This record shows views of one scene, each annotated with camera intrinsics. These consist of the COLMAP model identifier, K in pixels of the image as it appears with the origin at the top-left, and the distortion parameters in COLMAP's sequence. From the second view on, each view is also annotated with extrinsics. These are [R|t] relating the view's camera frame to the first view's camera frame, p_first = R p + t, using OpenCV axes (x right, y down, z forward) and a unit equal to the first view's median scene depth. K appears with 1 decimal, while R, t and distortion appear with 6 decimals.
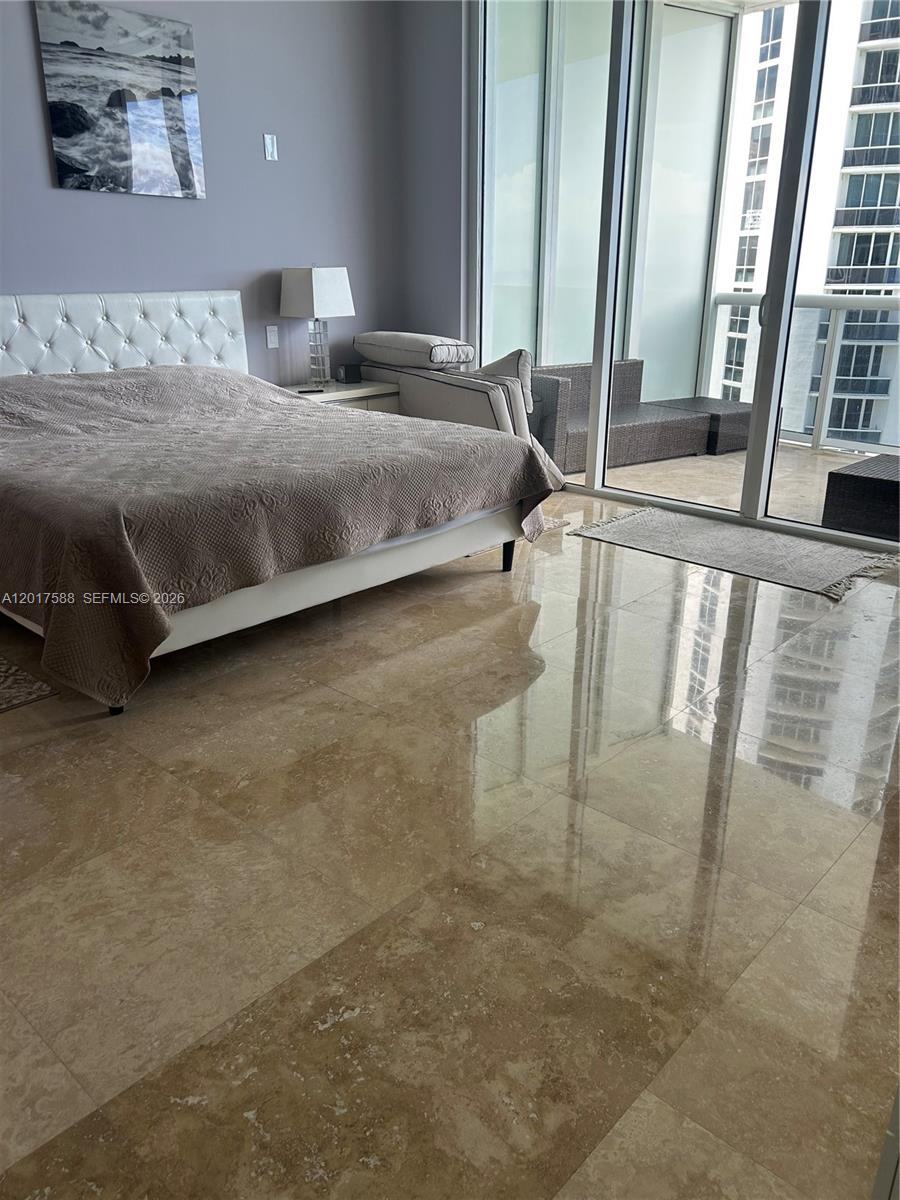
lens RADIAL K [[898.5, 0, 450.0], [0, 898.5, 600.0], [0, 0, 1]] dist [0.061878, -0.069284]
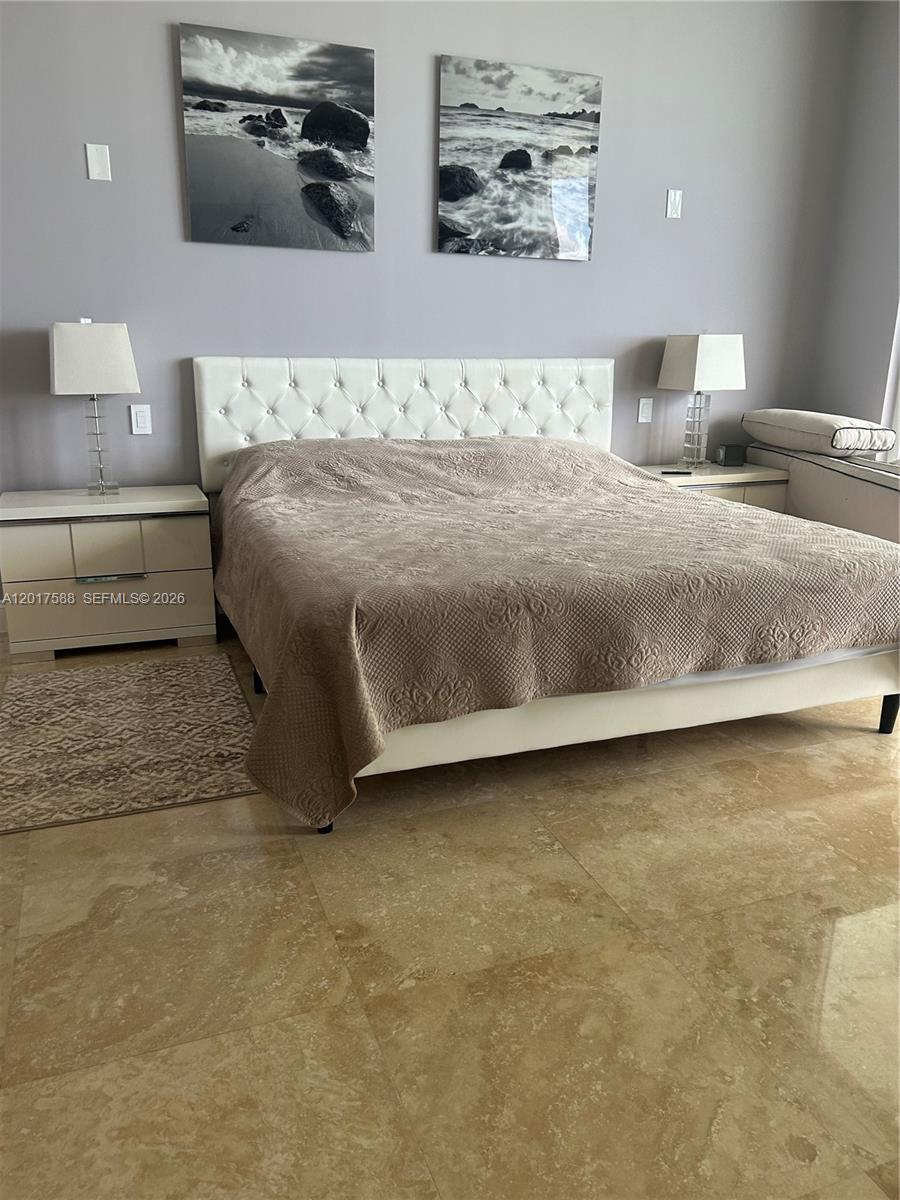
lens RADIAL K [[898.5, 0, 450.0], [0, 898.5, 600.0], [0, 0, 1]] dist [0.061878, -0.069284]
pose [[0.894799, 0.132279, -0.426423, 0.046194], [-0.165148, 0.985422, -0.040859, -0.048486], [0.414801, 0.106983, 0.903601, 0.170401]]
